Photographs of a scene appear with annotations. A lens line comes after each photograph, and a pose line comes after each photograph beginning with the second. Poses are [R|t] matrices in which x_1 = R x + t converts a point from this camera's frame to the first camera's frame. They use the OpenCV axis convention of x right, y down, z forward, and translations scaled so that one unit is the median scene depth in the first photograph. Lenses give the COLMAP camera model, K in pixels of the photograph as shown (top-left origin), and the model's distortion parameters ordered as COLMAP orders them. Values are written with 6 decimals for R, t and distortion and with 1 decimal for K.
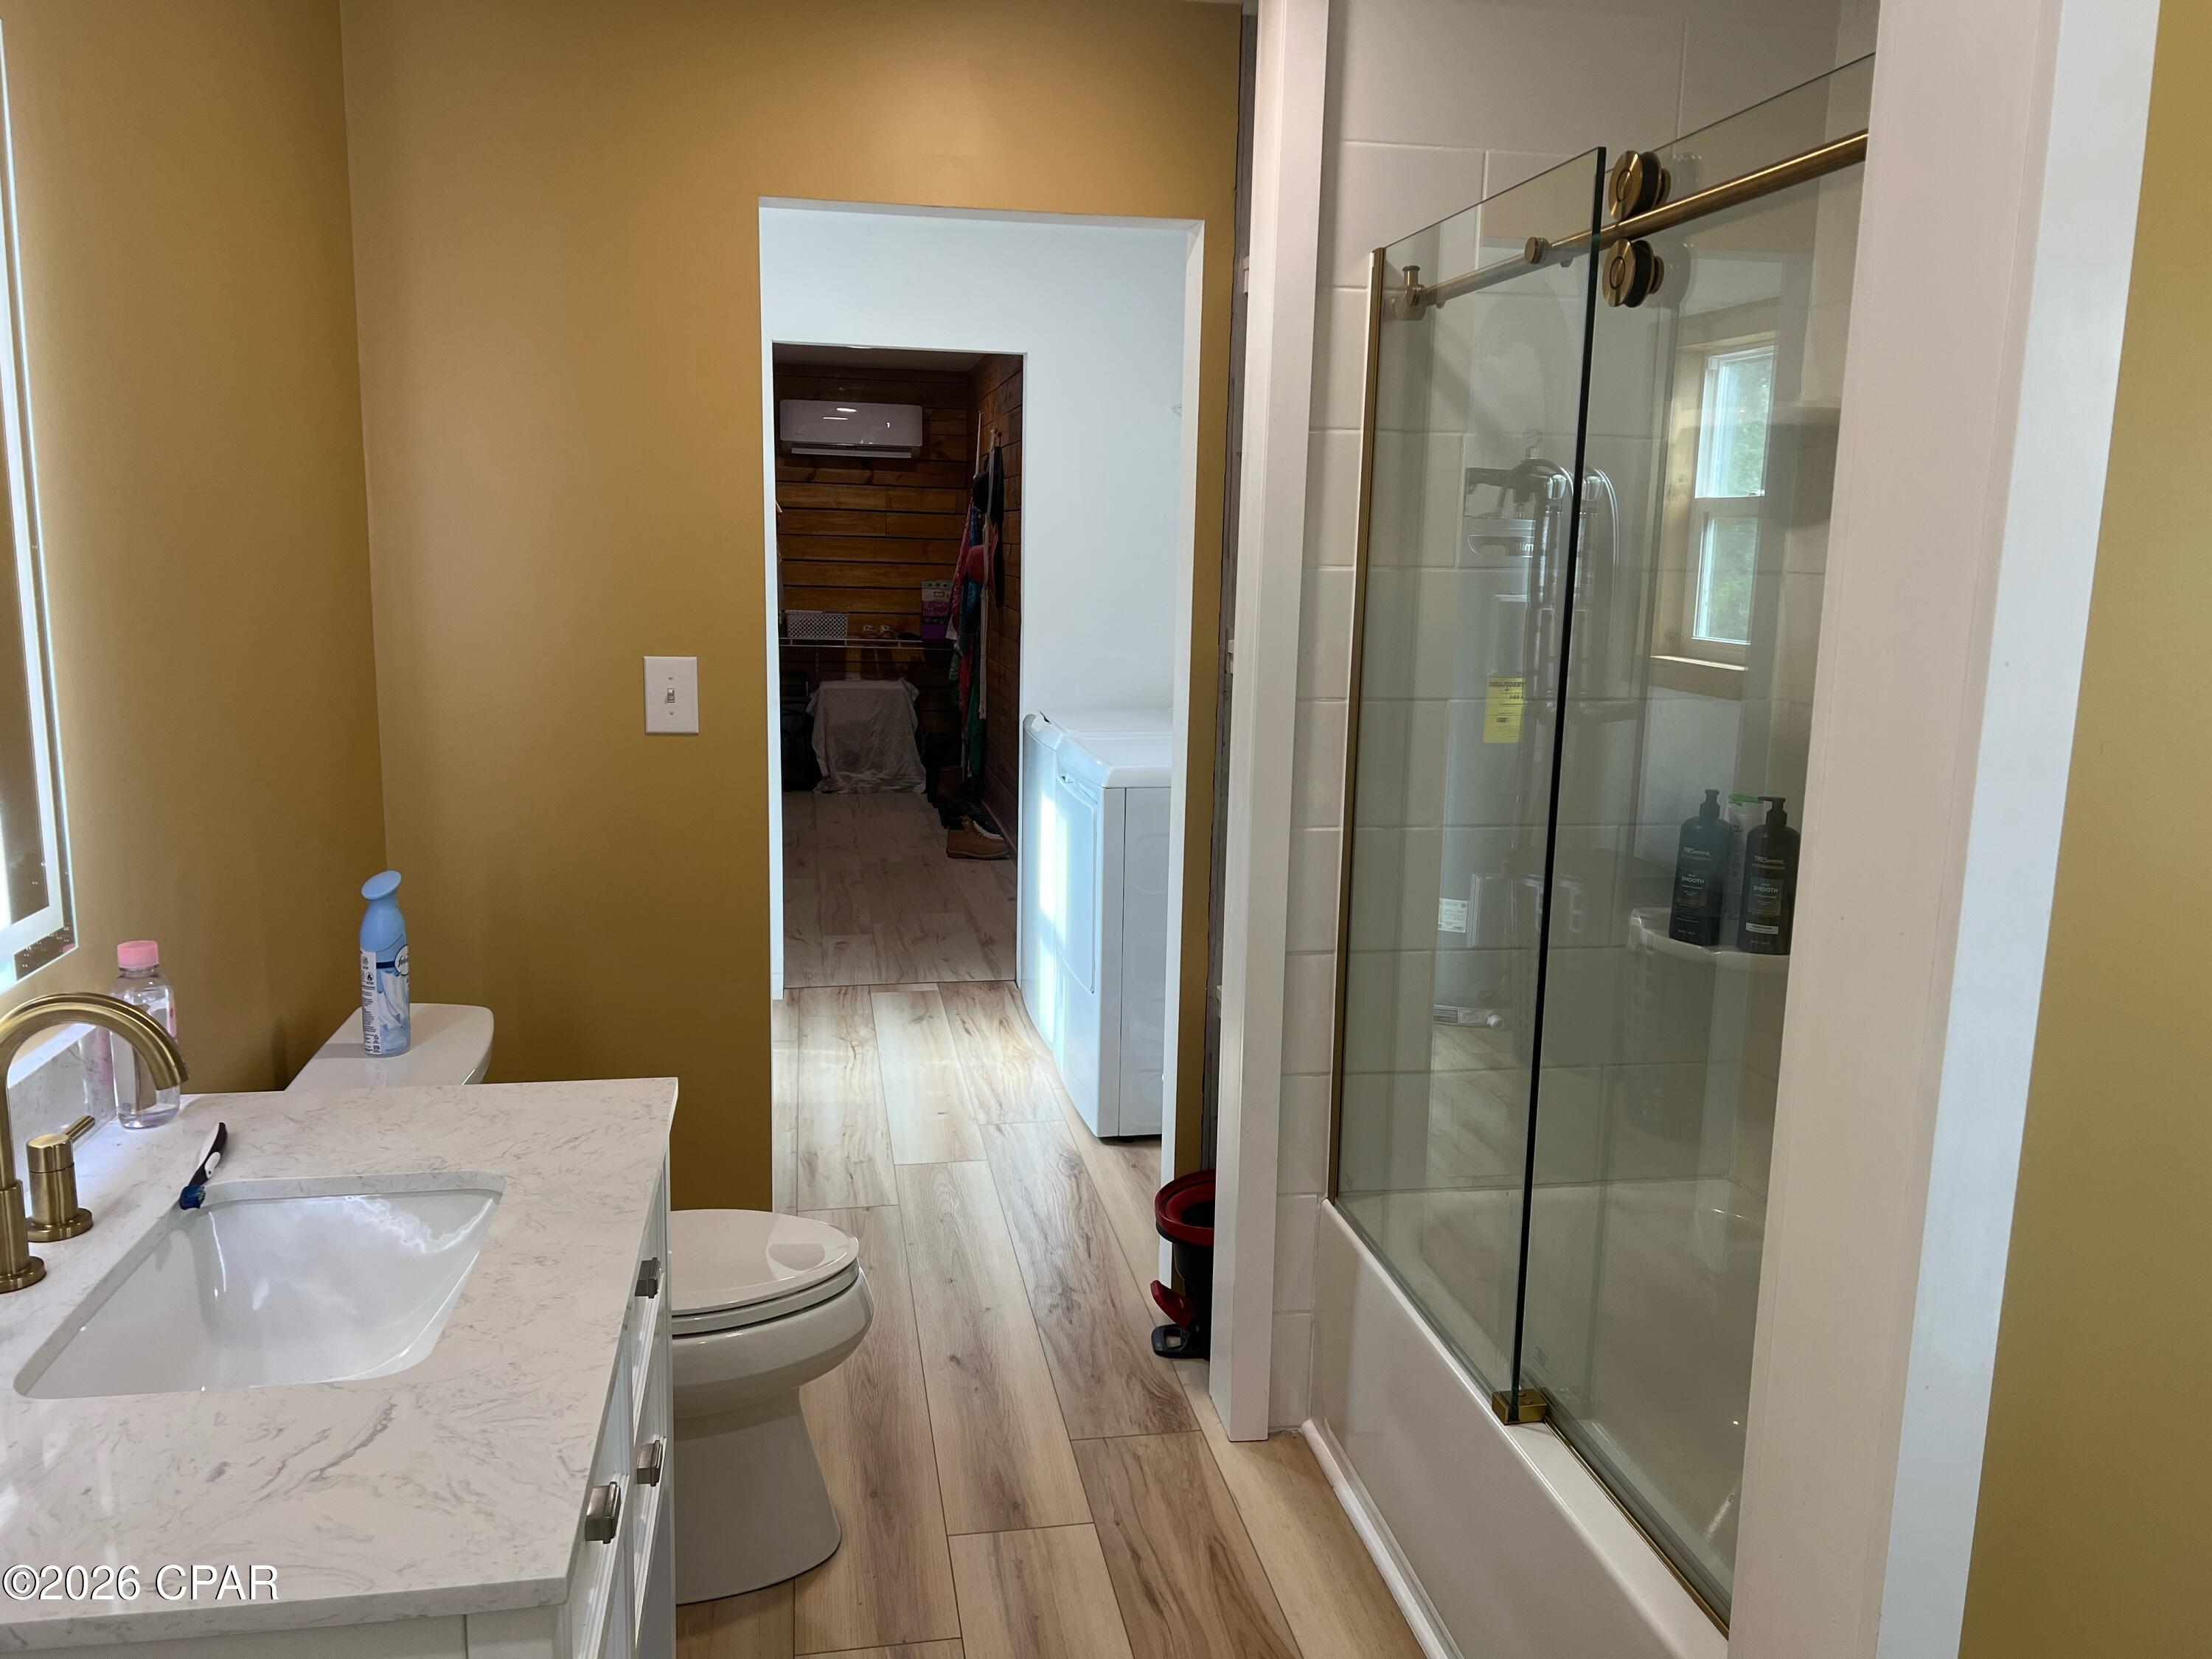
lens RADIAL K [[1663.7, 0, 1113.0], [0, 1663.7, 827.3], [0, 0, 1]] dist [0.037205, -0.026390]
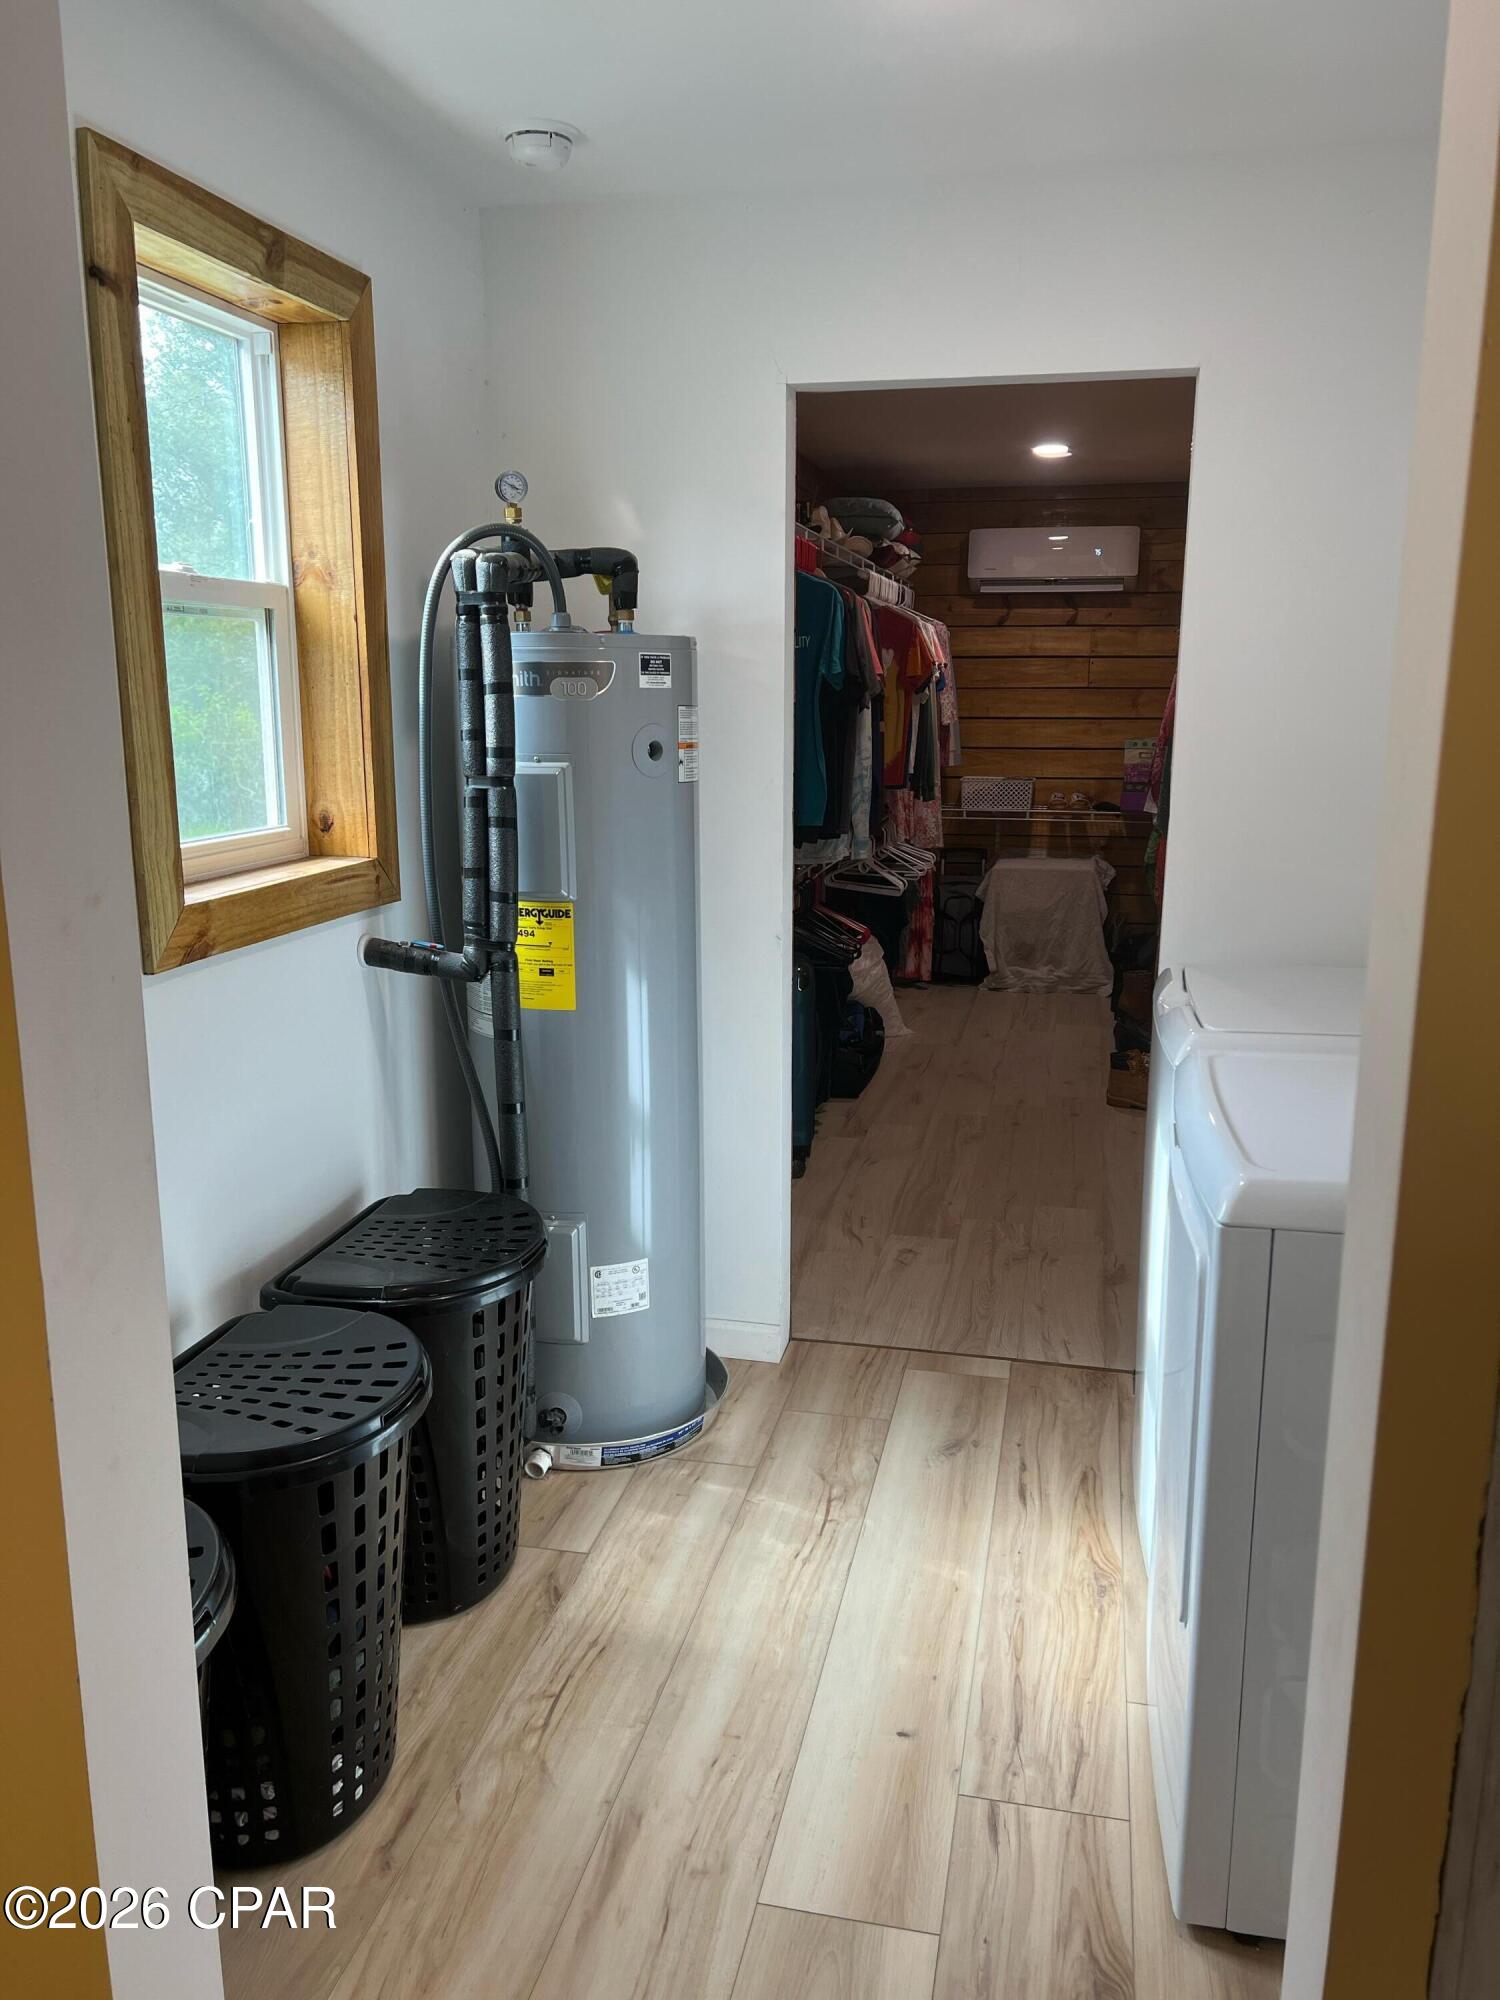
lens RADIAL K [[1504.3, 0, 744.1], [0, 1504.3, 1010.0], [0, 0, 1]] dist [0.037205, -0.026390]
pose [[0.918367, 0.060154, -0.391131, 0.013353], [-0.046579, 0.997940, 0.044111, -0.039050], [0.392979, -0.022292, 0.919277, 0.239035]]
